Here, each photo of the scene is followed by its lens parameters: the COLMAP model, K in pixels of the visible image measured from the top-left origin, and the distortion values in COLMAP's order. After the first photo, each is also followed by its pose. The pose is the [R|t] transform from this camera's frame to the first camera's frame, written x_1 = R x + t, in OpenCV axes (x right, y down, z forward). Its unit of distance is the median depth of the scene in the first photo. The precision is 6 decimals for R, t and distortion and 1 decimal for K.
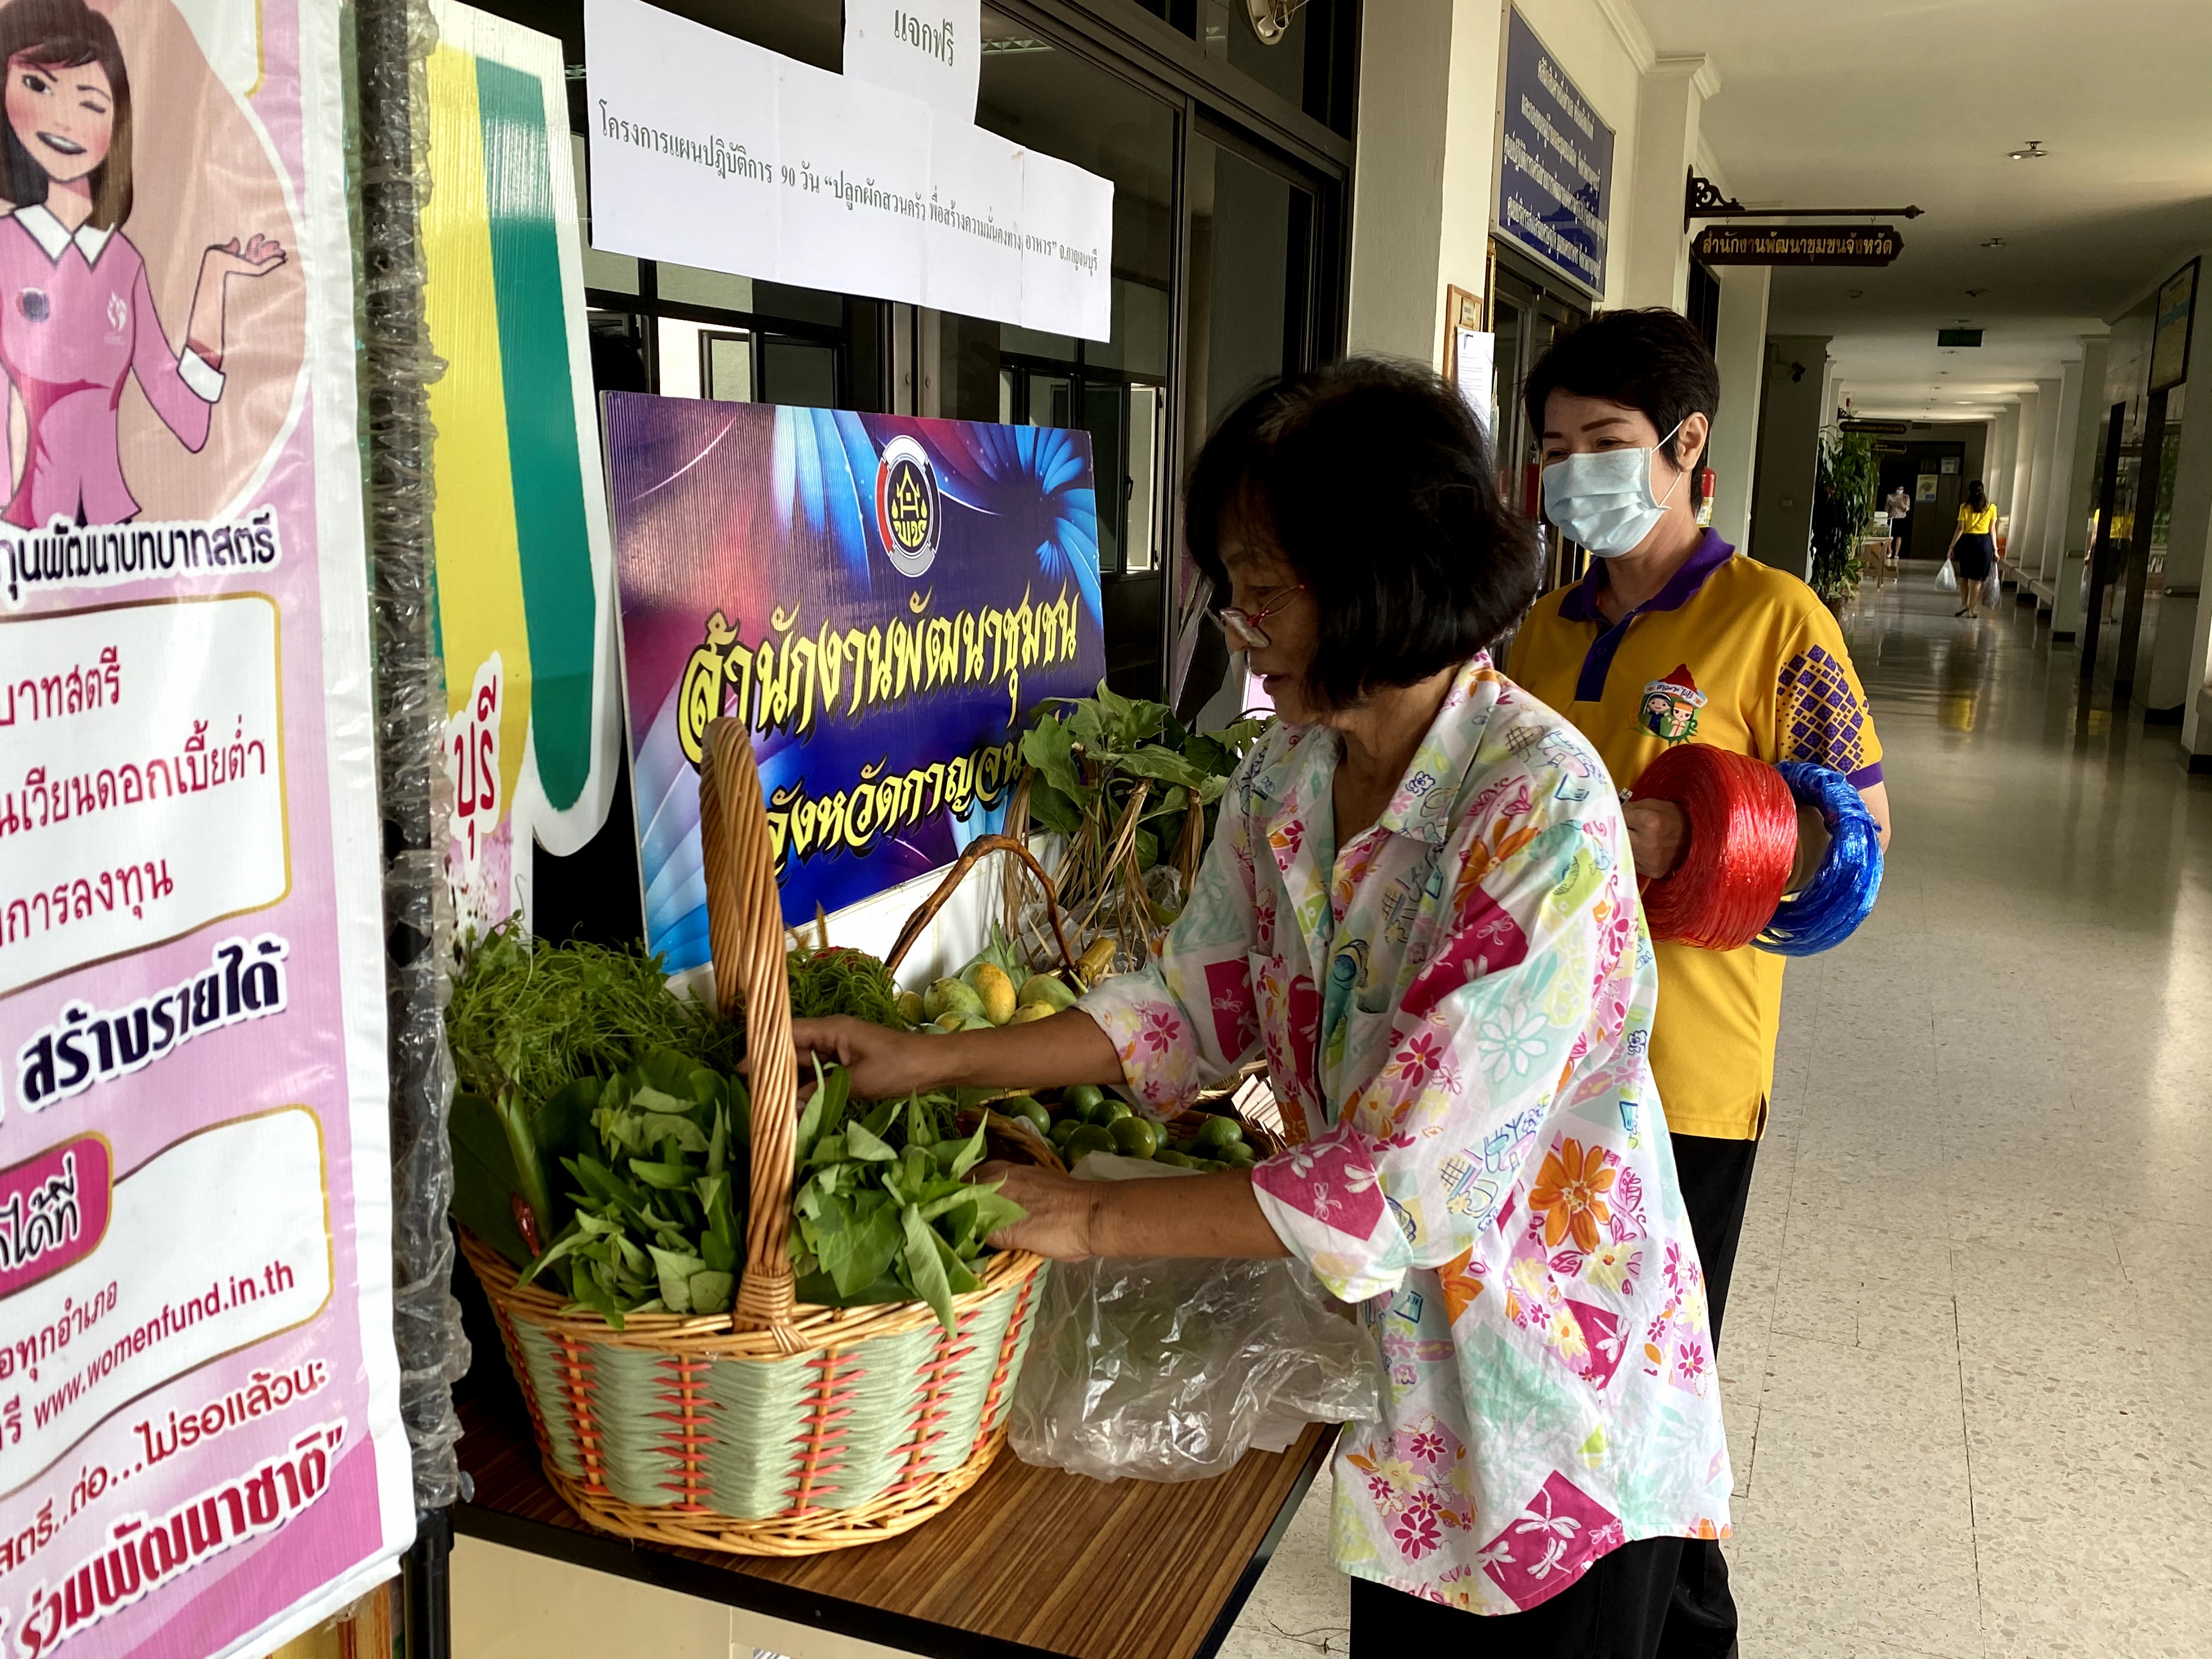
lens RADIAL K [[1905.2, 0, 1109.9], [0, 1905.2, 827.4], [0, 0, 1]] dist [0.108466, -0.202064]
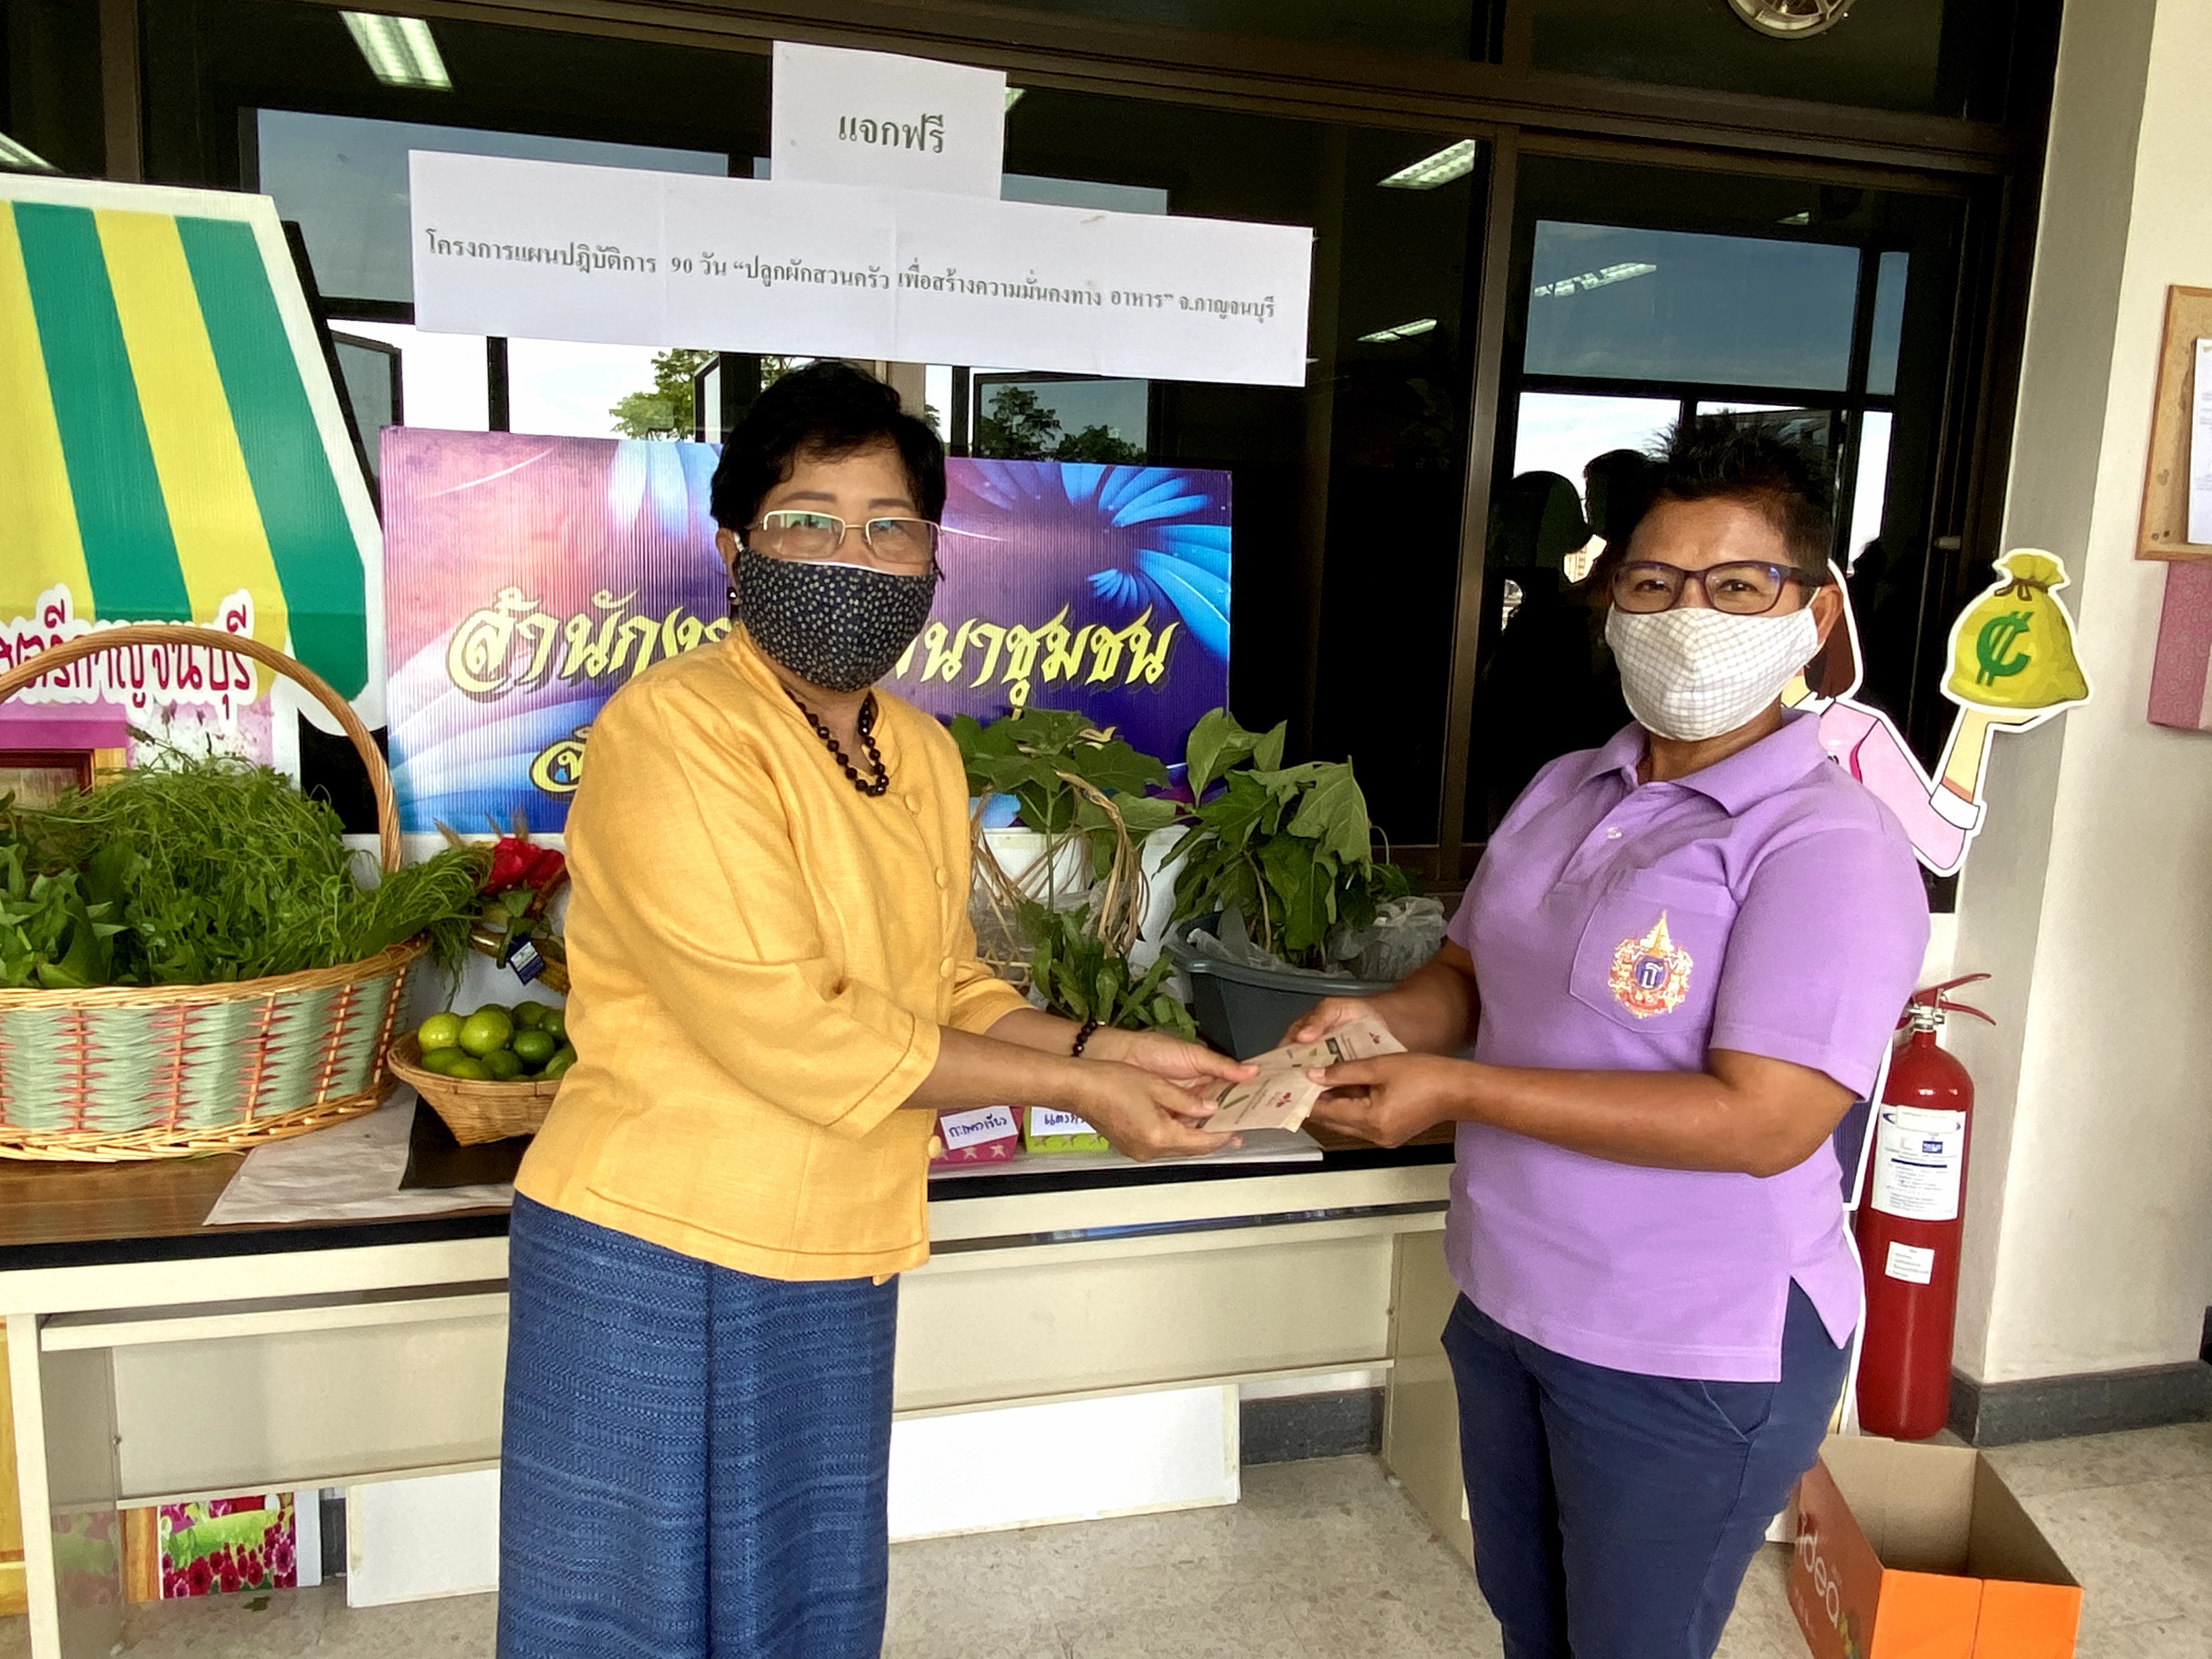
lens RADIAL K [[1670.3, 0, 1101.7], [0, 1670.3, 830.4], [0, 0, 1]] dist [0.089609, -0.101806]
pose [[0.600579, 0.128388, -0.789190, 0.959294], [-0.164907, 0.985693, 0.034861, -0.047767], [0.782375, 0.109207, 0.613159, 0.564161]]
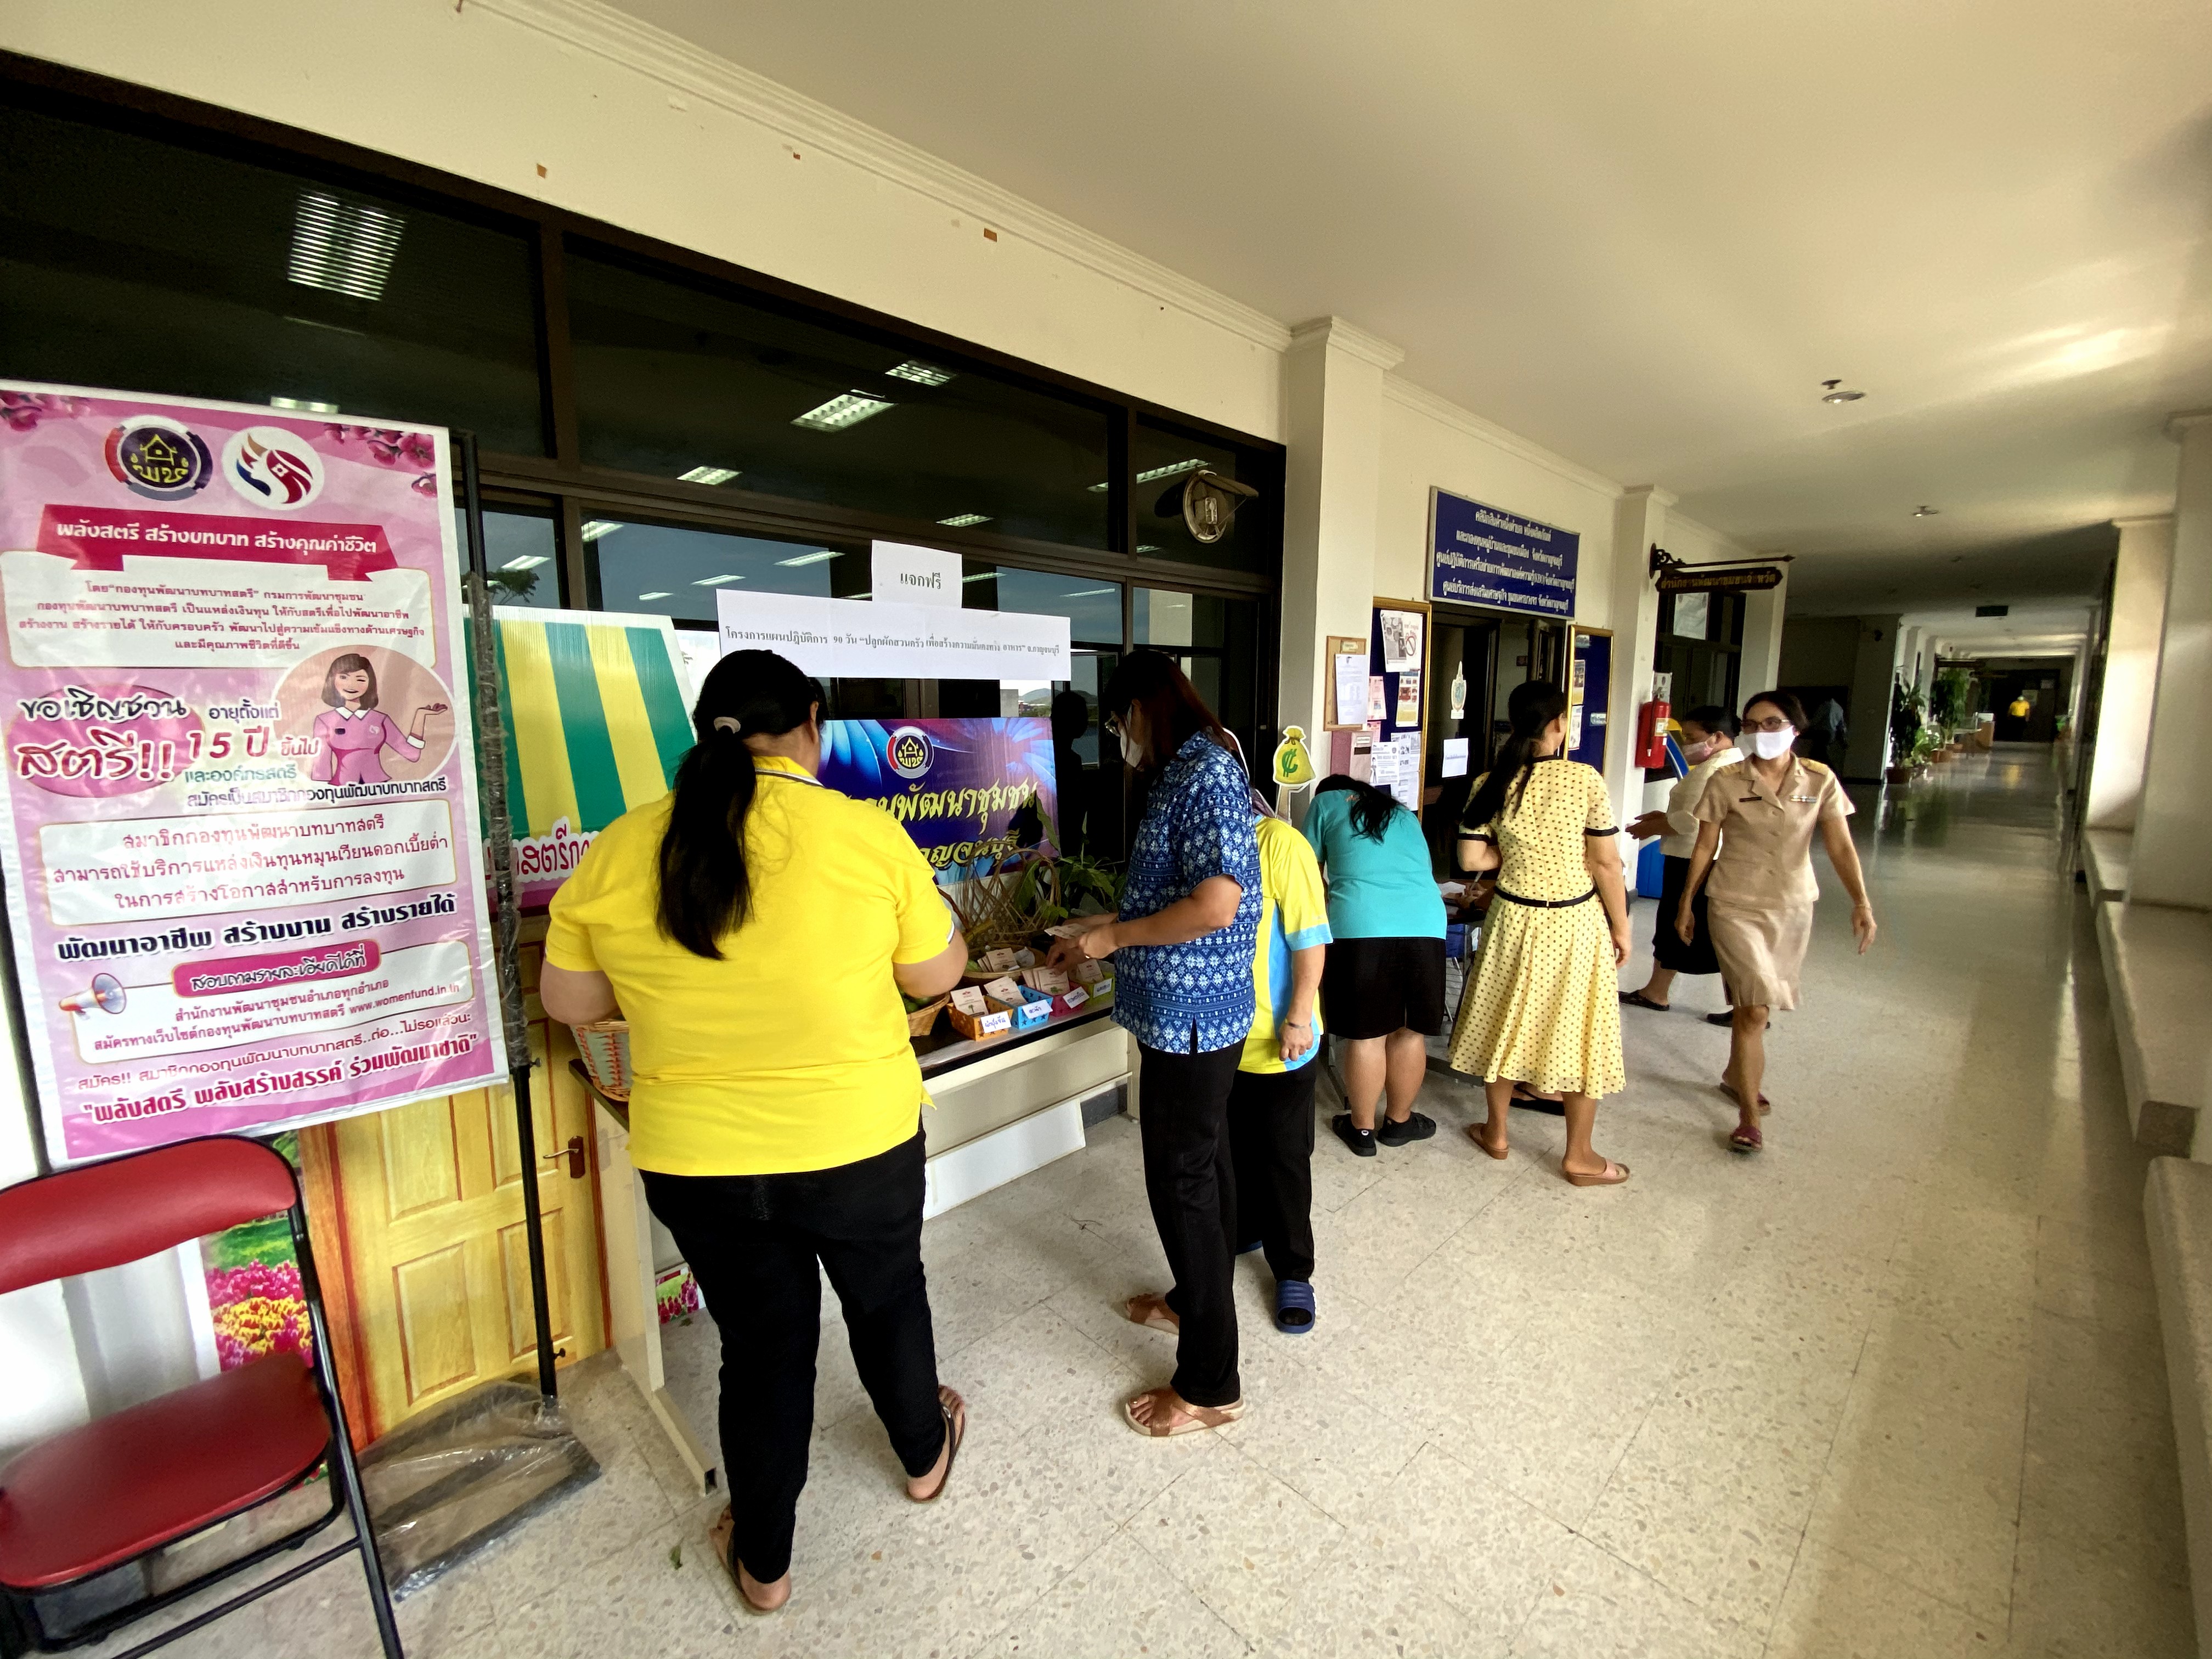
lens RADIAL K [[882.0, 0, 1093.8], [0, 882.0, 836.9], [0, 0, 1]] dist [0.031415, -0.024039]
pose [[0.904259, 0.036644, -0.425410, 0.738665], [-0.051359, 0.998411, -0.023169, -0.038115], [0.423885, 0.042799, 0.904704, -0.006007]]
